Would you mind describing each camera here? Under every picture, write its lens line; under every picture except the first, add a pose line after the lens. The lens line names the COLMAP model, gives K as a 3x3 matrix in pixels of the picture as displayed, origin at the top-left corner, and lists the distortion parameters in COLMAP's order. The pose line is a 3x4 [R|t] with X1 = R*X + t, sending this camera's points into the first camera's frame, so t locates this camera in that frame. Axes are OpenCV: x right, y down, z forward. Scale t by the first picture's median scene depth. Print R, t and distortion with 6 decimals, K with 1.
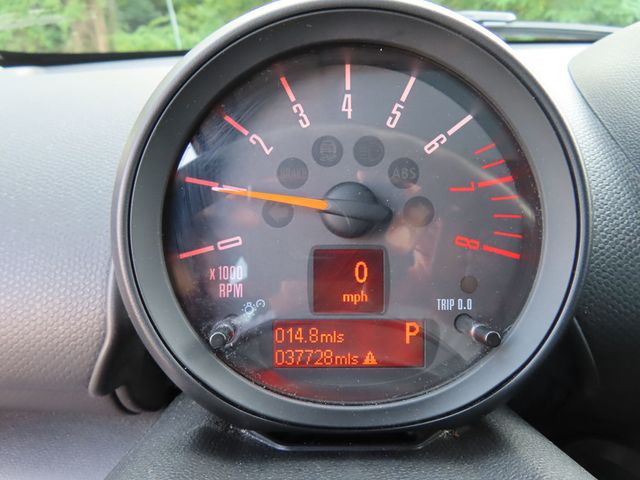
lens RADIAL K [[453.9, 0, 323.4], [0, 453.9, 234.2], [0, 0, 1]] dist [-0.018770, 0.010108]
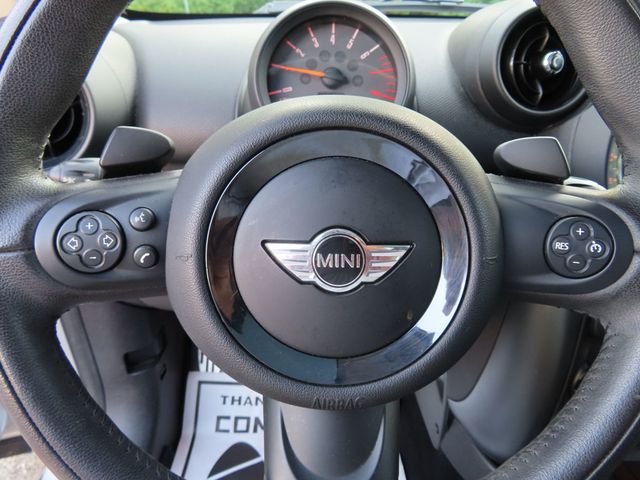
lens RADIAL K [[453.9, 0, 319.4], [0, 453.9, 240.8], [0, 0, 1]] dist [-0.018770, 0.010108]
pose [[0.999091, 0.042284, -0.005408, 0.039011], [-0.041784, 0.996519, 0.072140, 0.722610], [0.008439, -0.071849, 0.997380, -1.777909]]
